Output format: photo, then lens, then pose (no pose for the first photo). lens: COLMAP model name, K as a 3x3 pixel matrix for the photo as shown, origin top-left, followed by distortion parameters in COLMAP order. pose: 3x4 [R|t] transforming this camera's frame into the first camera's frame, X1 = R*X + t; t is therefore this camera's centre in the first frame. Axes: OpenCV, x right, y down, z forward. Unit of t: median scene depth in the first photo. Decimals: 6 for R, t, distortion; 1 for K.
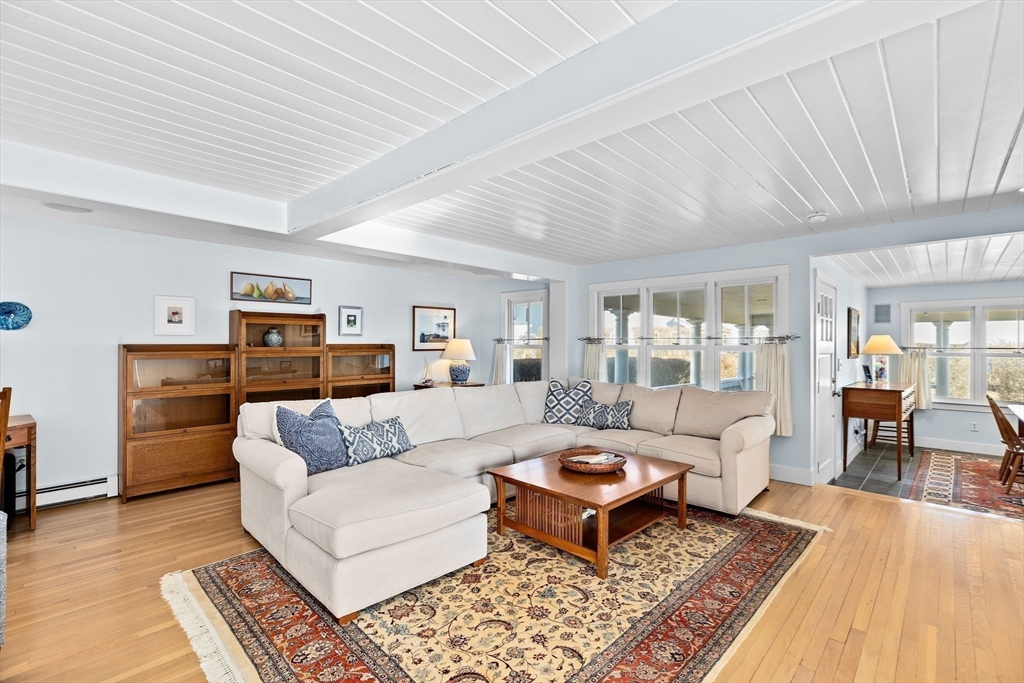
lens RADIAL K [[461.4, 0, 514.9], [0, 461.4, 342.2], [0, 0, 1]] dist [-0.013488, 0.007320]
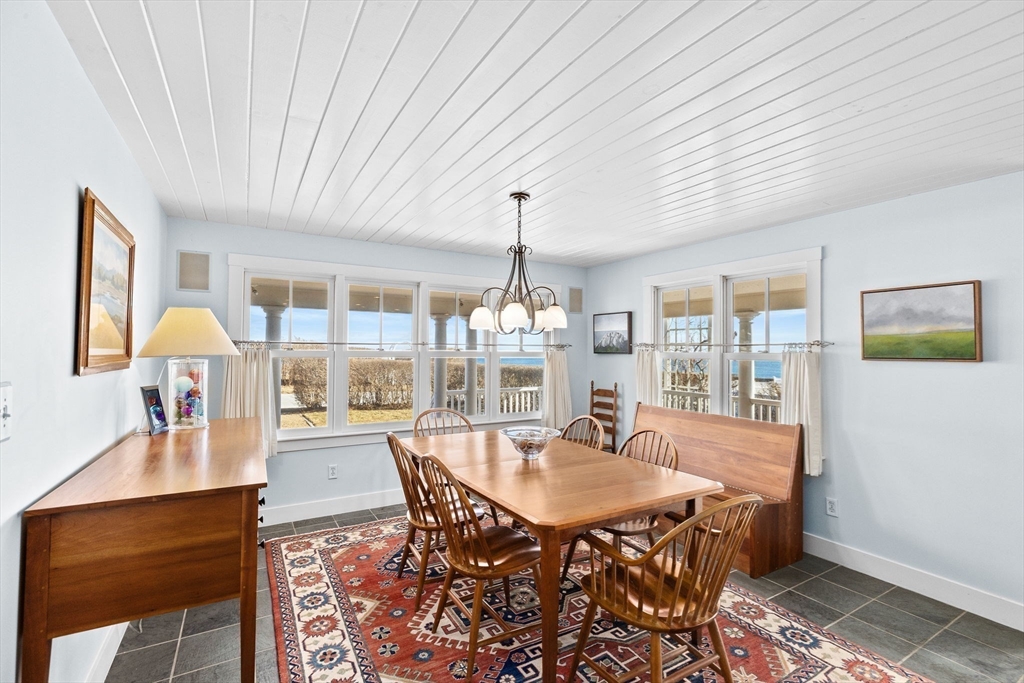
lens RADIAL K [[461.4, 0, 514.9], [0, 461.4, 342.2], [0, 0, 1]] dist [-0.013488, 0.007320]
pose [[0.275432, 0.009783, 0.961271, 0.712458], [-0.012821, 0.999897, -0.006502, 0.019112], [-0.961235, -0.010534, 0.275529, 0.896399]]
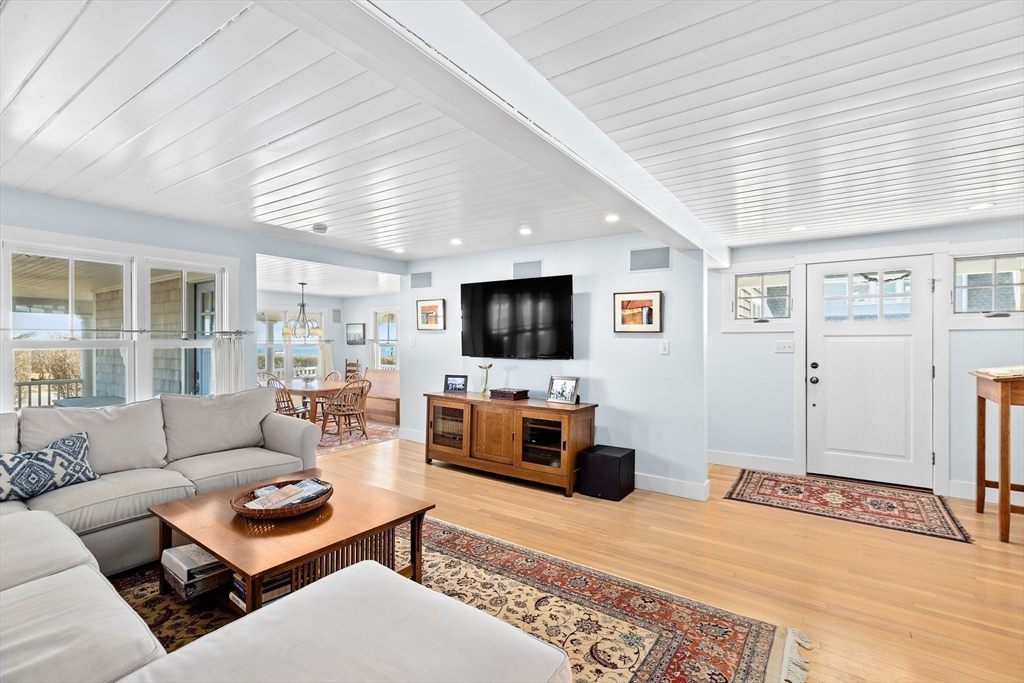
lens RADIAL K [[461.4, 0, 514.9], [0, 461.4, 342.2], [0, 0, 1]] dist [-0.013488, 0.007320]
pose [[-0.155883, -0.011303, 0.987711, -0.461870], [-0.006478, 0.999925, 0.010421, -0.002890], [-0.987754, -0.004773, -0.155944, 0.562573]]
